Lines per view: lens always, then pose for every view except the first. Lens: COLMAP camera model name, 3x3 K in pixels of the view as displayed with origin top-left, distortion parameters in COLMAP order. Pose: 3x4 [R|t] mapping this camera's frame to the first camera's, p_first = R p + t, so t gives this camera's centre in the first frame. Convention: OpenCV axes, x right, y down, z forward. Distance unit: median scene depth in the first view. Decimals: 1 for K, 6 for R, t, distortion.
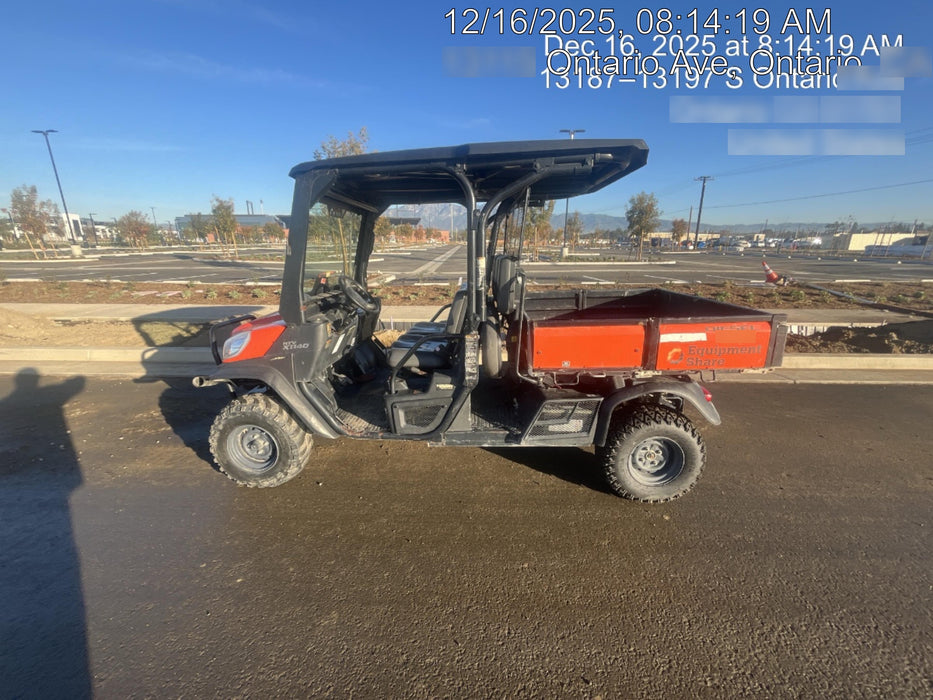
lens RADIAL K [[381.1, 0, 465.9], [0, 381.1, 351.5], [0, 0, 1]] dist [0.004058, -0.000854]
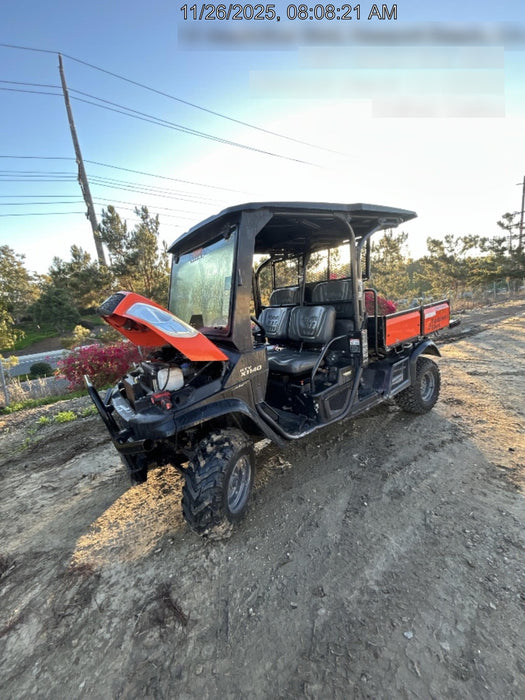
lens RADIAL K [[285.9, 0, 268.3], [0, 285.9, 349.2], [0, 0, 1]] dist [0.004058, -0.000854]
pose [[0.766237, -0.186832, 0.614797, -0.910393], [0.265261, 0.963434, -0.037821, -0.029434], [-0.585250, 0.192062, 0.787778, 0.355343]]
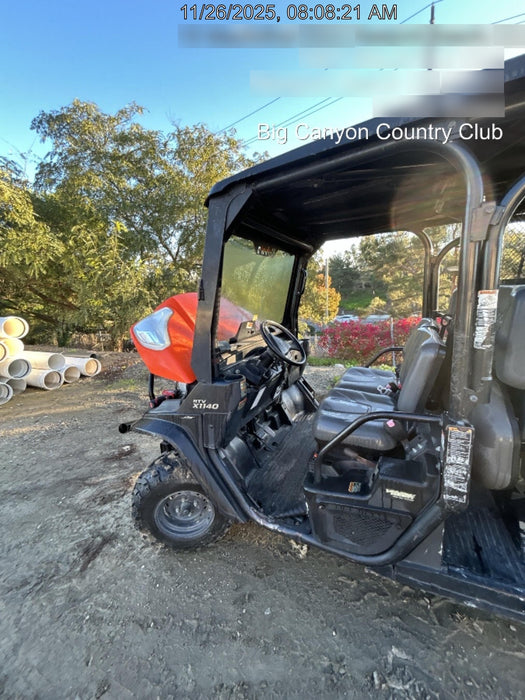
lens RADIAL K [[285.9, 0, 261.9], [0, 285.9, 348.7], [0, 0, 1]] dist [0.004058, -0.000854]
pose [[0.922492, 0.028511, -0.384963, -0.093289], [-0.054623, 0.996875, -0.057063, -0.114382], [0.382133, 0.073668, 0.921166, 0.469809]]
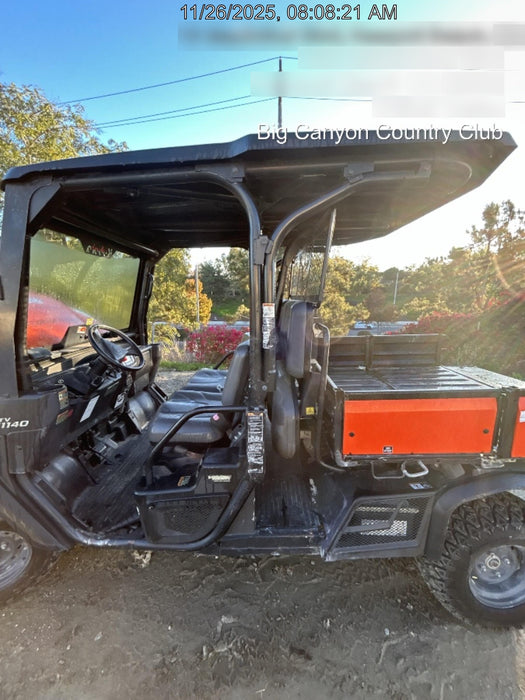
lens RADIAL K [[285.9, 0, 264.4], [0, 285.9, 348.3], [0, 0, 1]] dist [0.004058, -0.000854]
pose [[0.999029, -0.002248, 0.043993, 0.007130], [0.006078, 0.996180, -0.087112, -0.109993], [-0.043629, 0.087295, 0.995227, 0.446175]]
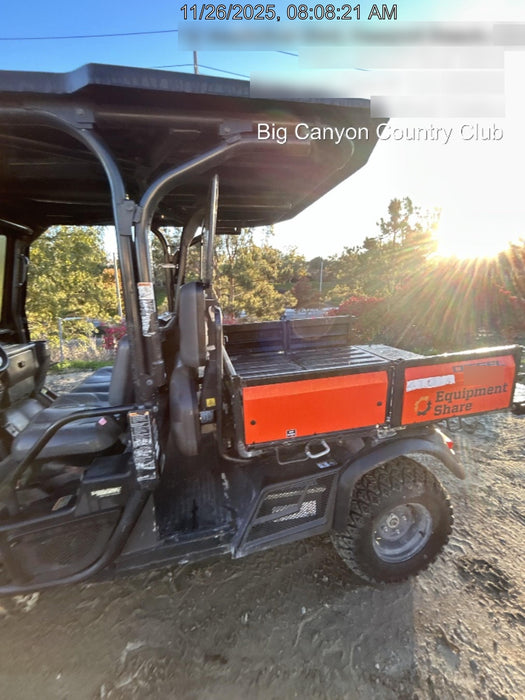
lens RADIAL K [[285.9, 0, 265.6], [0, 285.9, 348.3], [0, 0, 1]] dist [0.004058, -0.000854]
pose [[0.961645, -0.069536, 0.265338, 0.088936], [0.083597, 0.995612, -0.042059, -0.102155], [-0.261249, 0.062627, 0.963238, 0.487319]]
